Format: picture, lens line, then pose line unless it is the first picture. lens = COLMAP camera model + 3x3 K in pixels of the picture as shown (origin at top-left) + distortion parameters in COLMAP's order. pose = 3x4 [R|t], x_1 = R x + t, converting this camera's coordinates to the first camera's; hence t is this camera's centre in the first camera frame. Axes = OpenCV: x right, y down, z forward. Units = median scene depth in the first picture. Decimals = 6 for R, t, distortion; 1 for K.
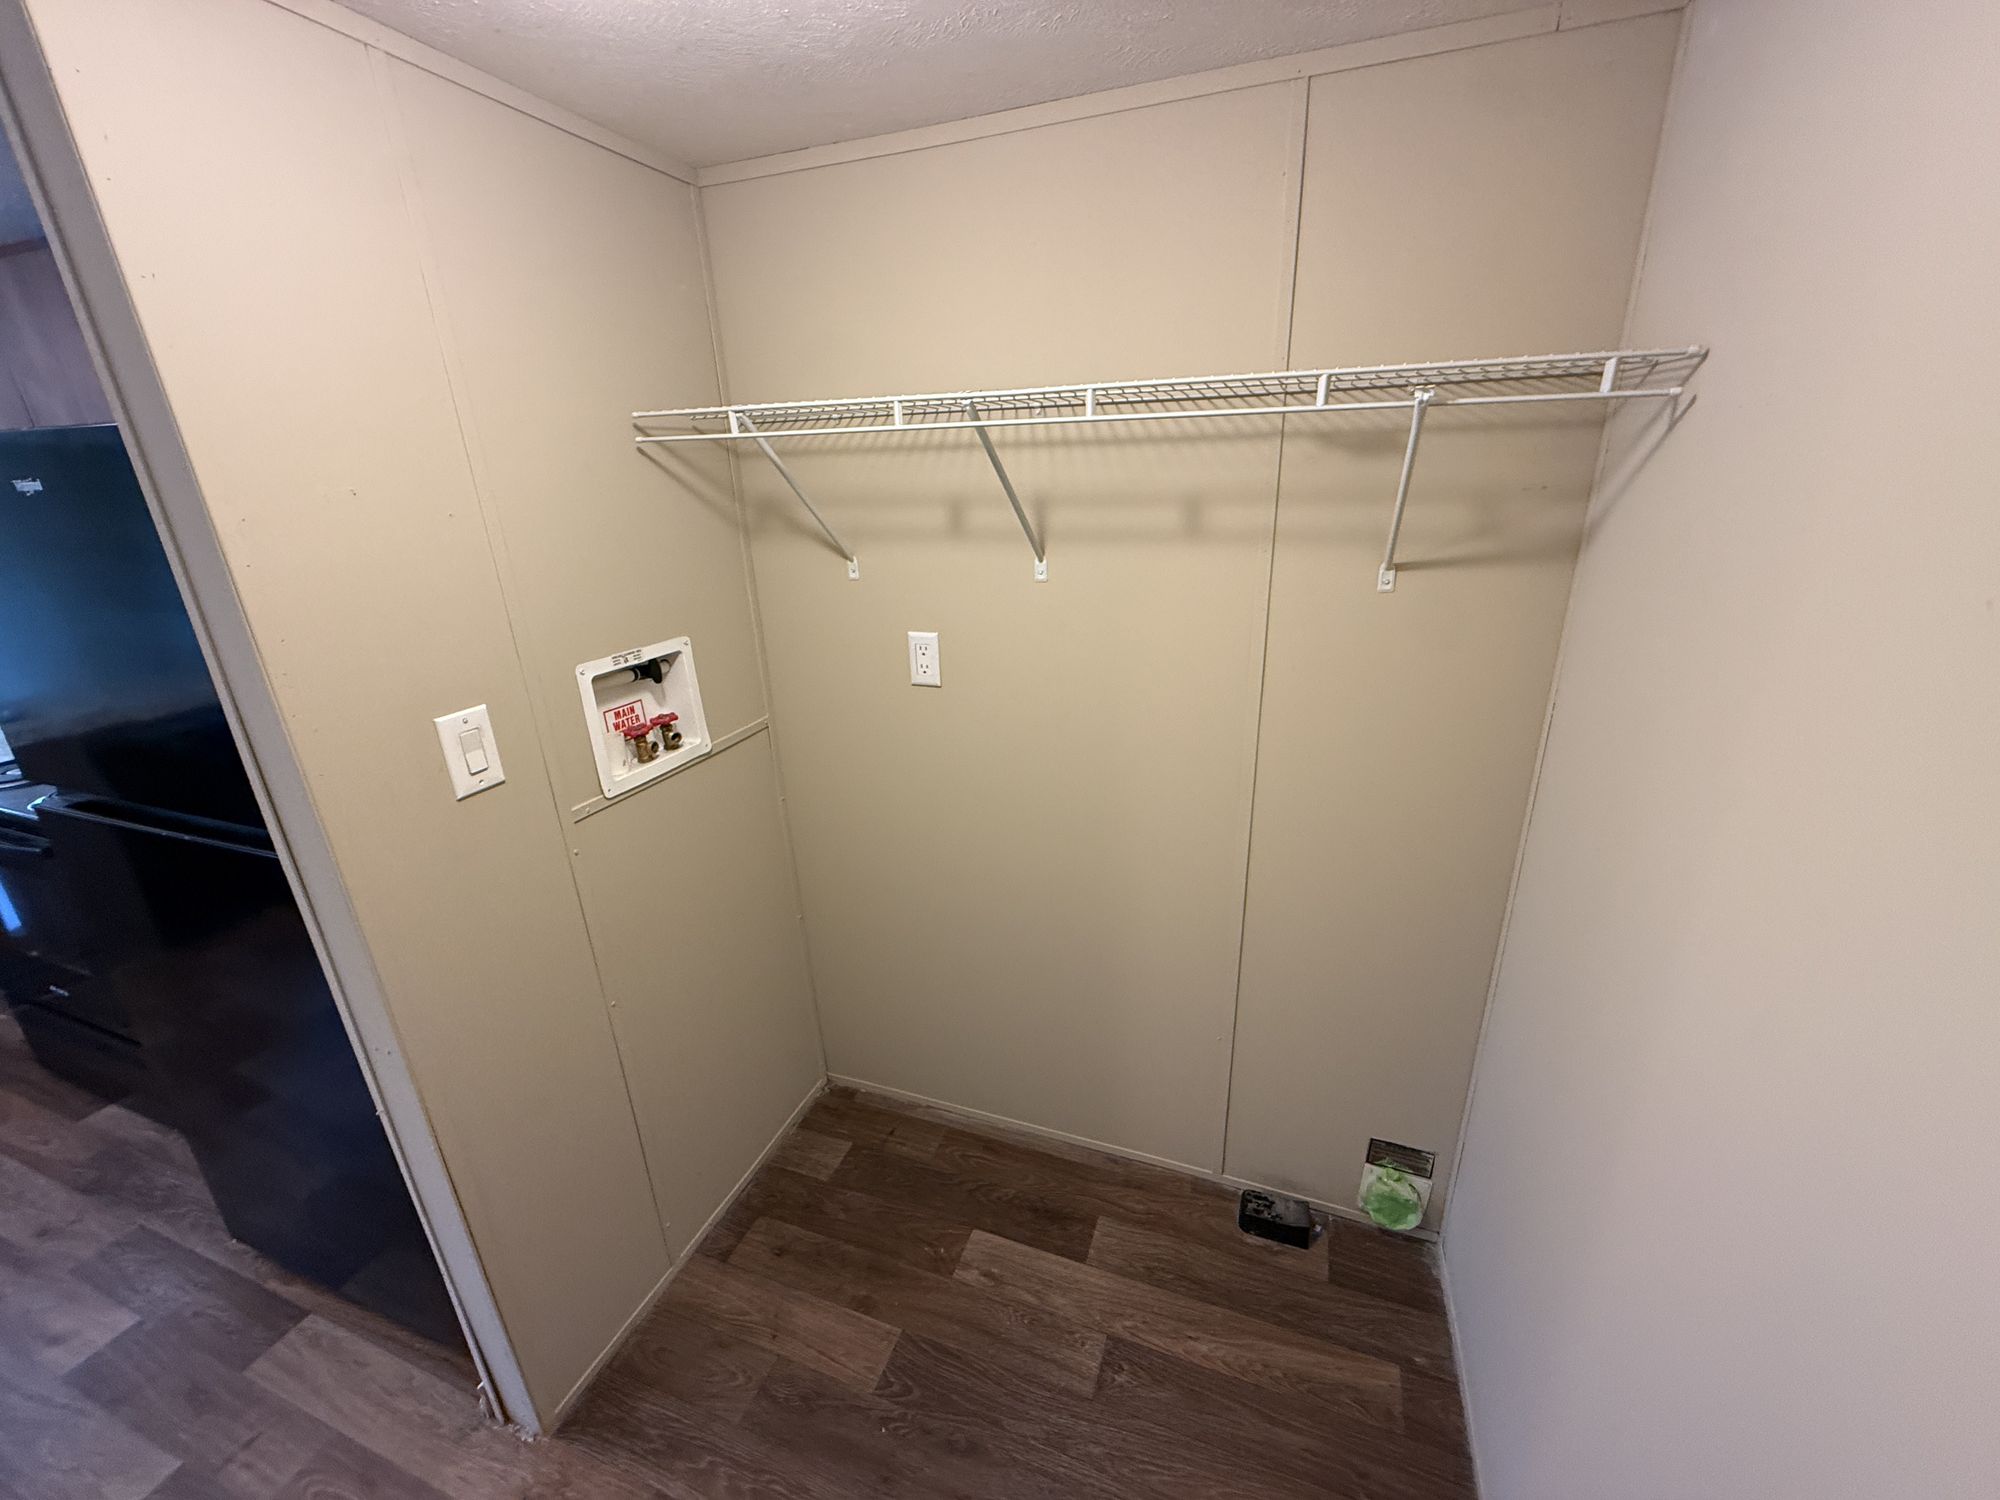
lens RADIAL K [[797.7, 0, 1000.8], [0, 797.7, 746.6], [0, 0, 1]] dist [0.000915, 0.000281]
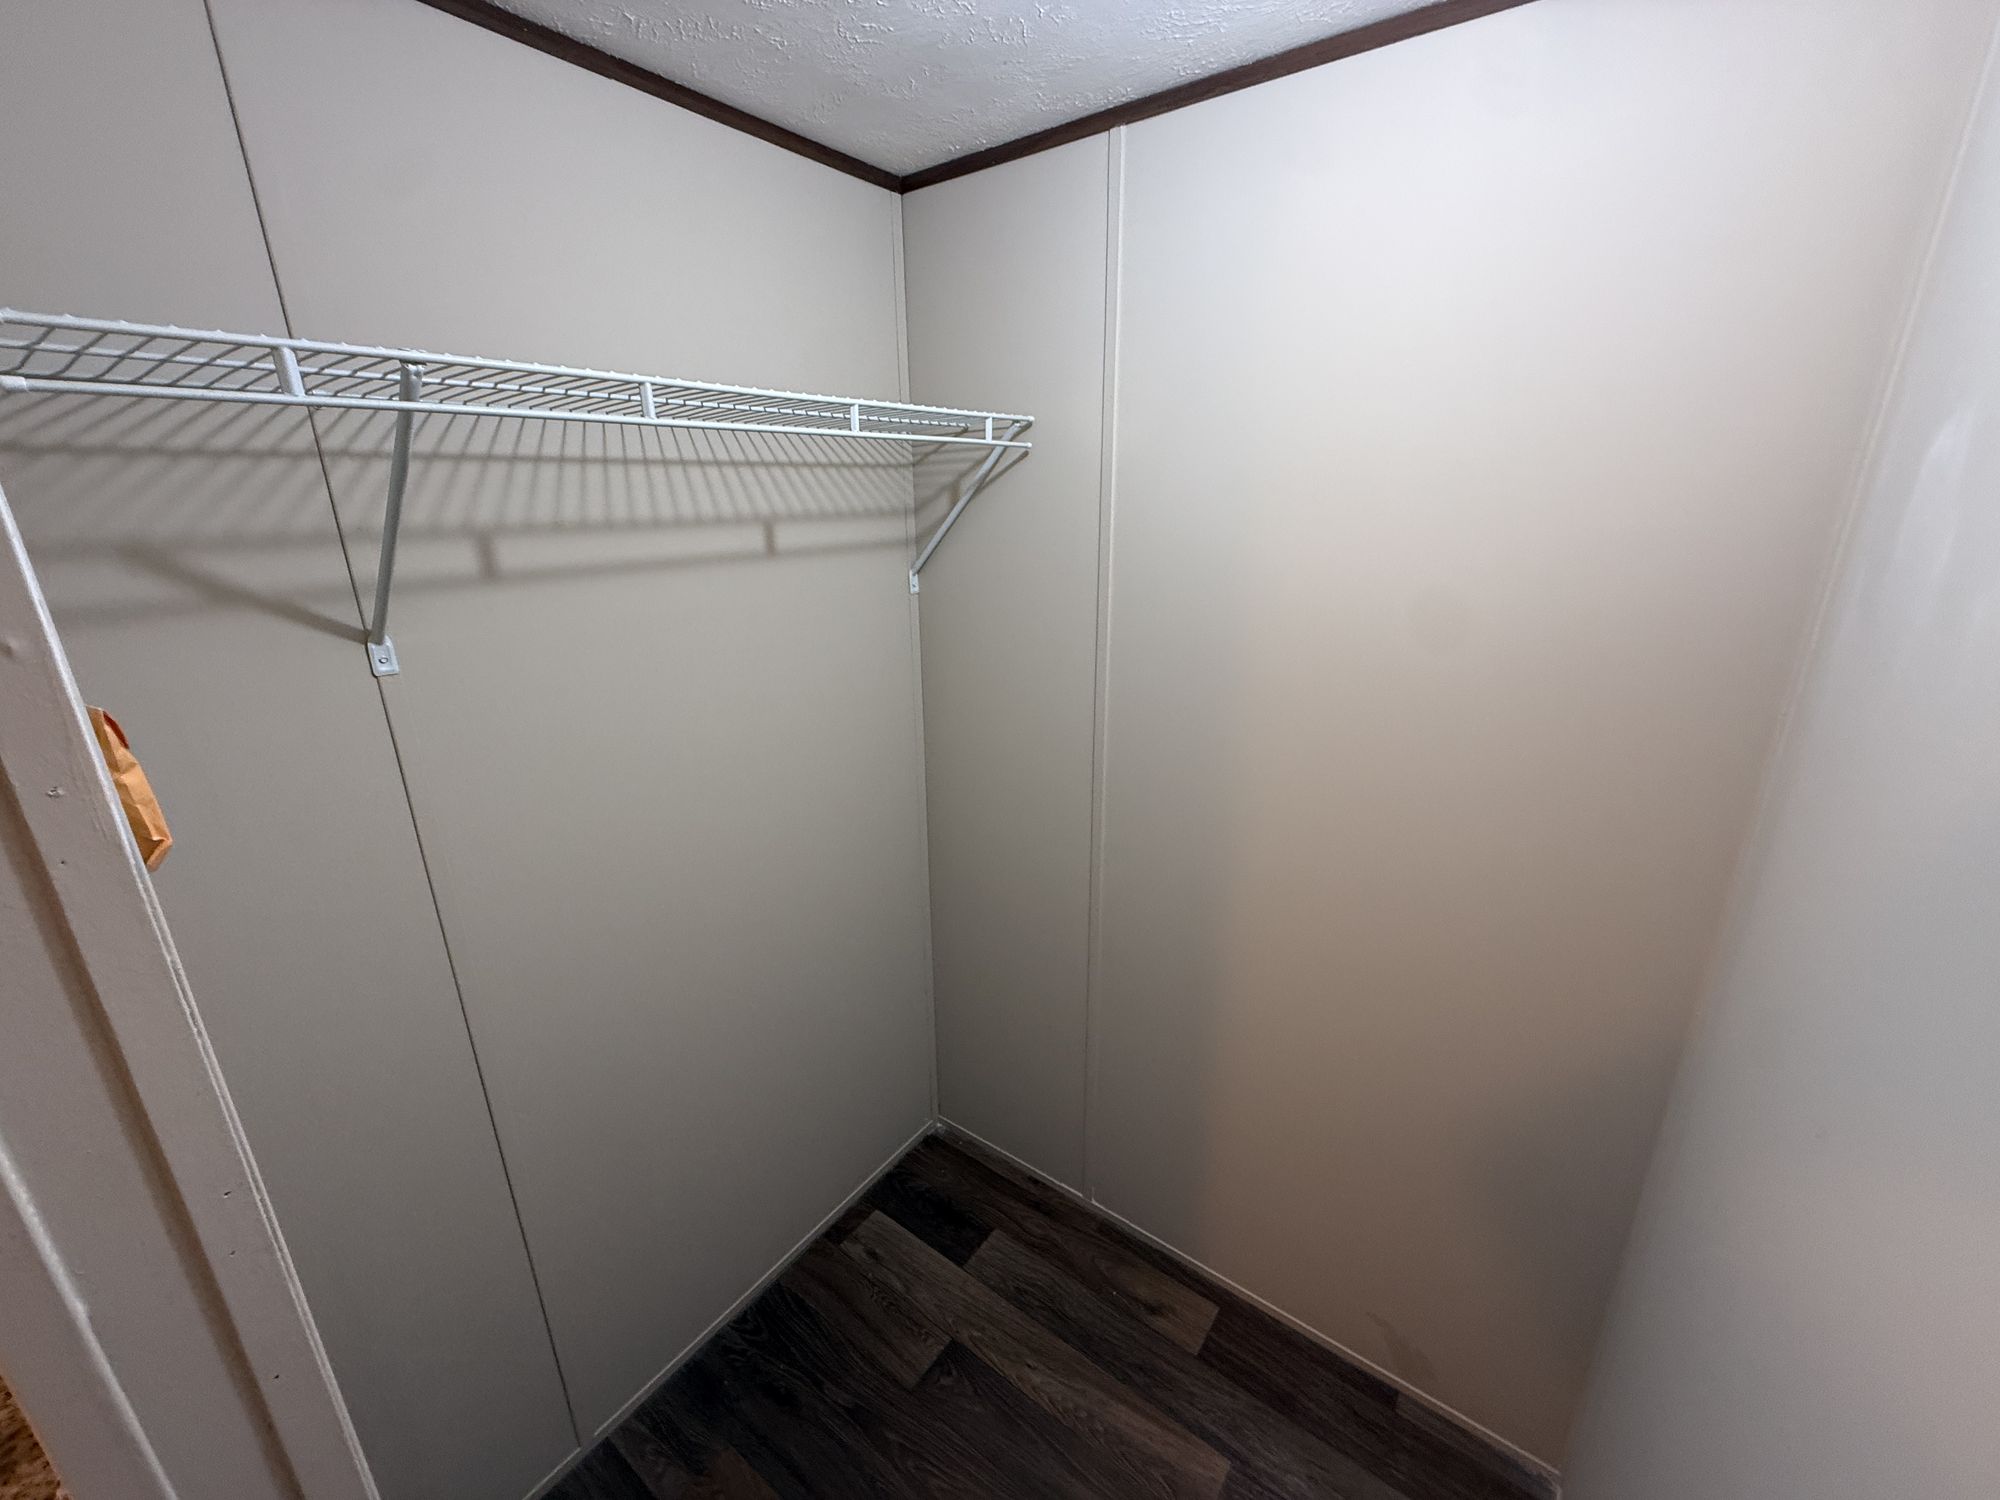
lens RADIAL K [[797.7, 0, 994.1], [0, 797.7, 745.7], [0, 0, 1]] dist [0.000915, 0.000281]
pose [[0.957767, 0.094133, -0.271699, 0.389909], [-0.099640, 0.995002, -0.006514, -0.014607], [0.269728, 0.033311, 0.962360, 0.009044]]
